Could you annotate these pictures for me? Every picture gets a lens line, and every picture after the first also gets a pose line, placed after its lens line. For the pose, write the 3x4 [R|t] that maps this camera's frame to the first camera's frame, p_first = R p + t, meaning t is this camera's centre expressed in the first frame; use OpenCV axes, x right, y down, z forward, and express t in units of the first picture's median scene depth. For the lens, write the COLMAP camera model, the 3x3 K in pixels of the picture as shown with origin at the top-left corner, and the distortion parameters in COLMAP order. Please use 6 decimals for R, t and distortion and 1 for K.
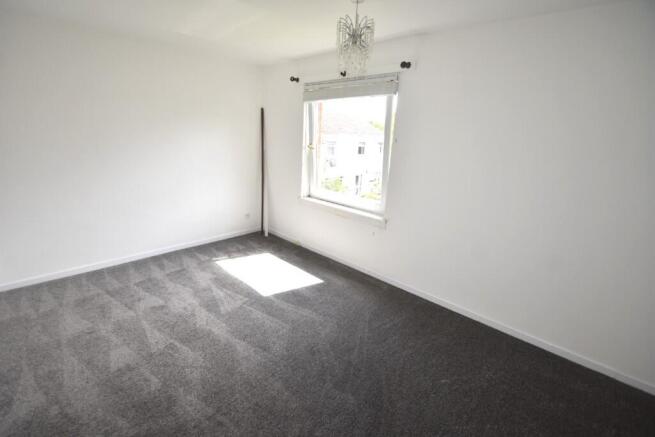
lens RADIAL K [[305.1, 0, 318.8], [0, 305.1, 220.3], [0, 0, 1]] dist [-0.001981, -0.001304]
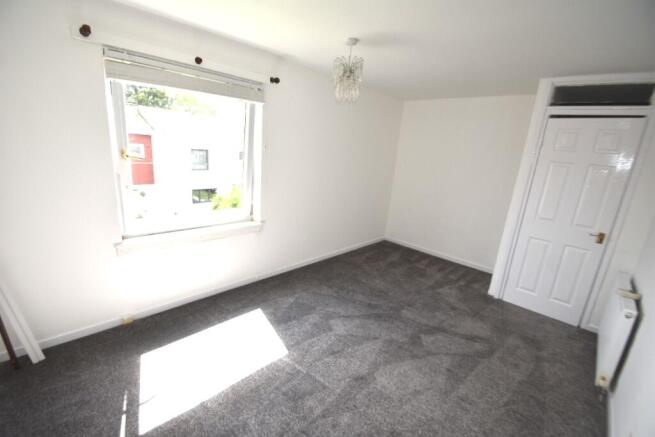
lens RADIAL K [[305.1, 0, 318.8], [0, 305.1, 220.3], [0, 0, 1]] dist [-0.001981, -0.001304]
pose [[-0.050665, -0.287760, 0.956362, -0.812176], [0.195894, 0.936127, 0.292049, -0.277303], [-0.979315, 0.202142, 0.008941, 0.803411]]
